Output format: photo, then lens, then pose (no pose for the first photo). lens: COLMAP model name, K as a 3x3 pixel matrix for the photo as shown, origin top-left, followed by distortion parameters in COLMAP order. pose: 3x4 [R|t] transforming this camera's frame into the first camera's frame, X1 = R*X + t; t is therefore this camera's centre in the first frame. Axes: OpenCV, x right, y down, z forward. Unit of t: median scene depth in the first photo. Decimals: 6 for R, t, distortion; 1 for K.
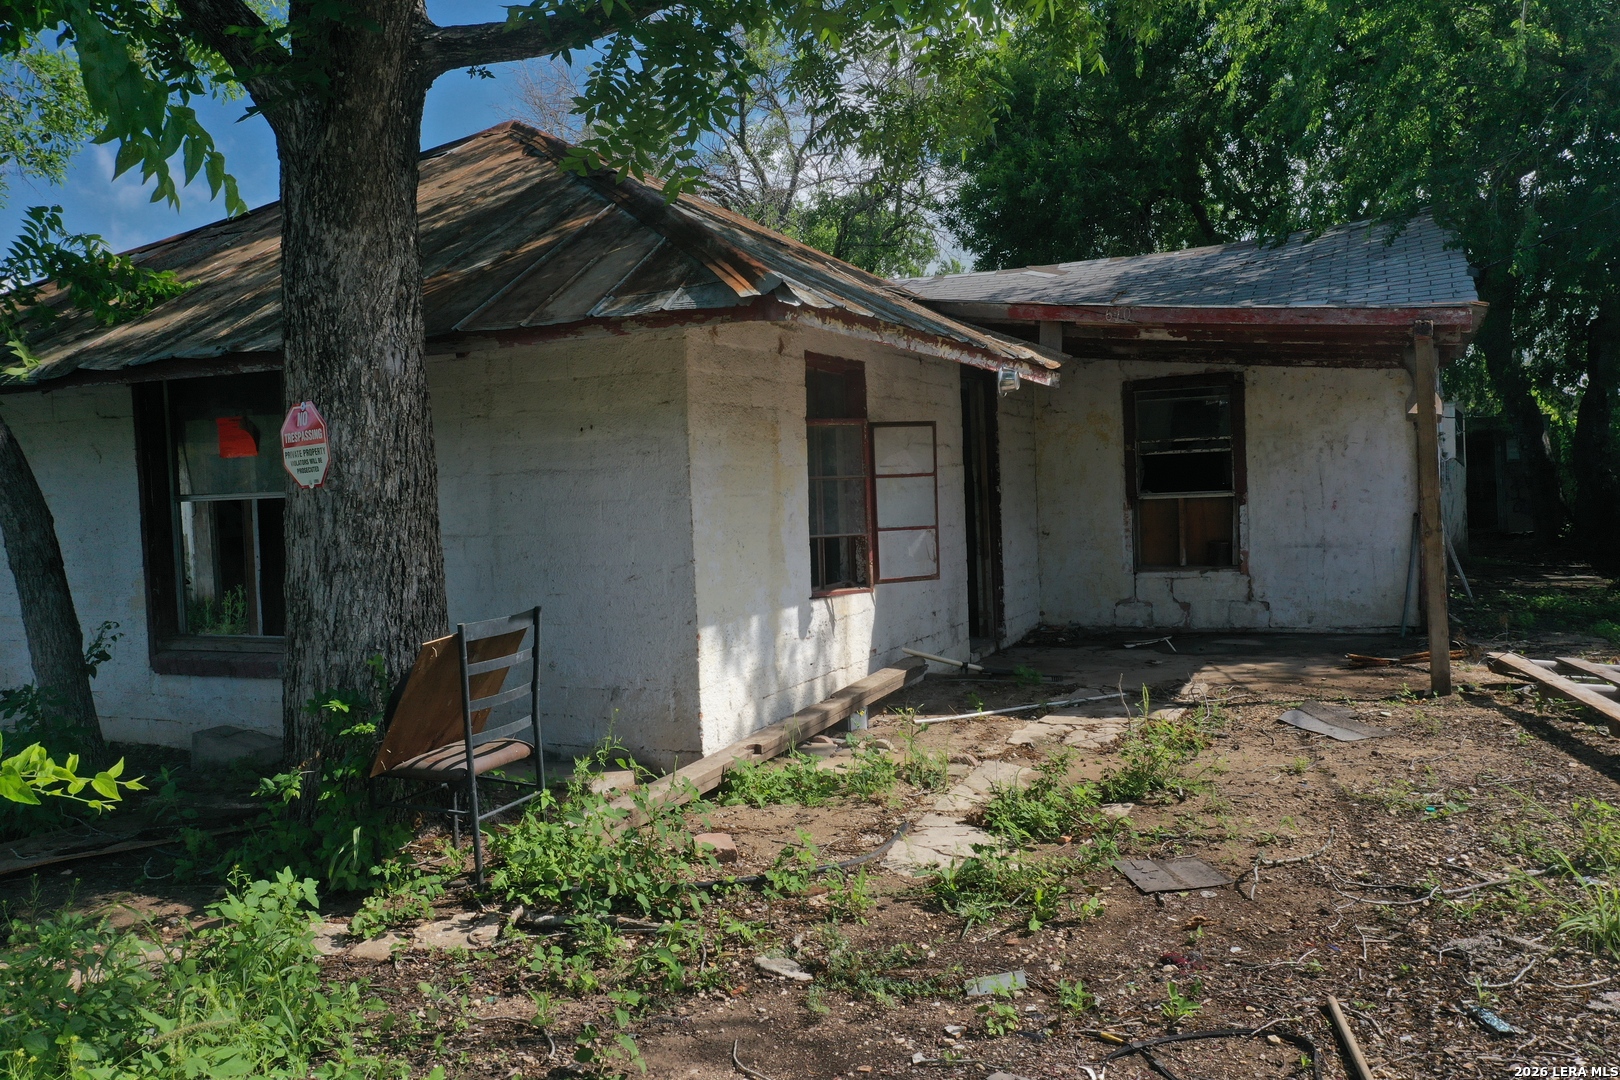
lens RADIAL K [[1292.4, 0, 805.6], [0, 1292.4, 542.5], [0, 0, 1]] dist [0.005560, 0.002705]
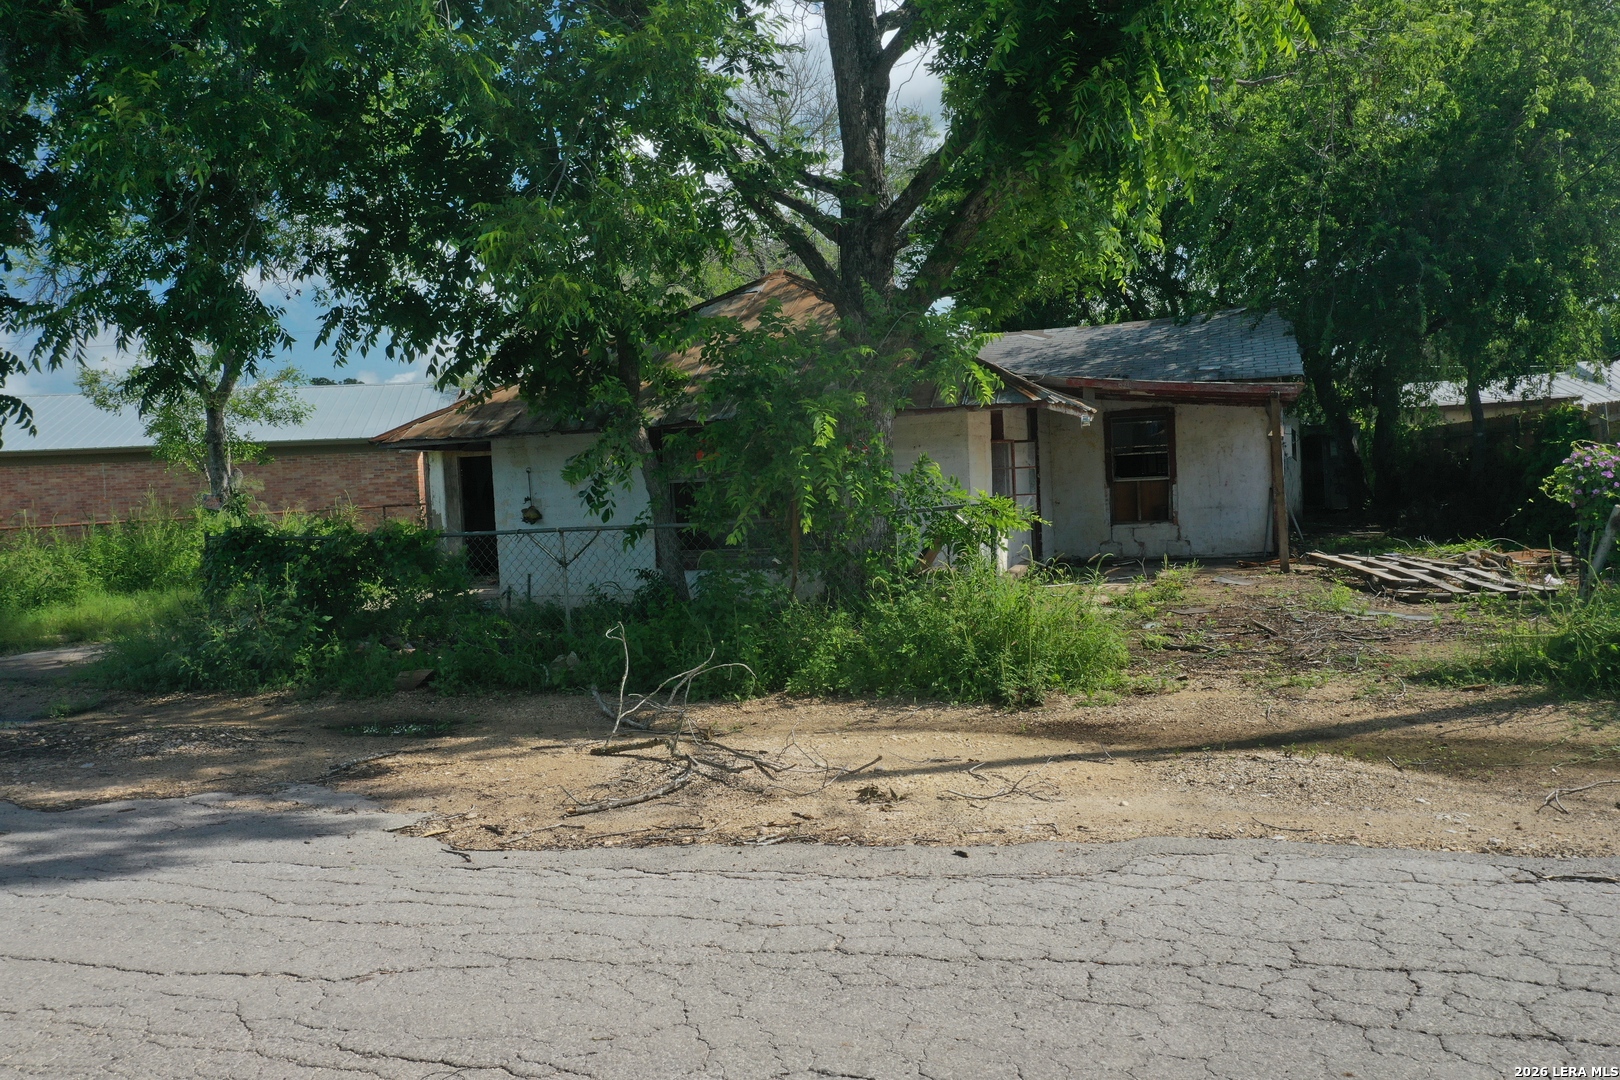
lens RADIAL K [[1292.4, 0, 814.0], [0, 1292.4, 537.0], [0, 0, 1]] dist [0.005560, 0.002705]
pose [[0.994350, -0.011002, 0.105582, -0.313801], [0.011189, 0.999937, -0.001180, 0.036861], [-0.105562, 0.002355, 0.994410, -0.644663]]
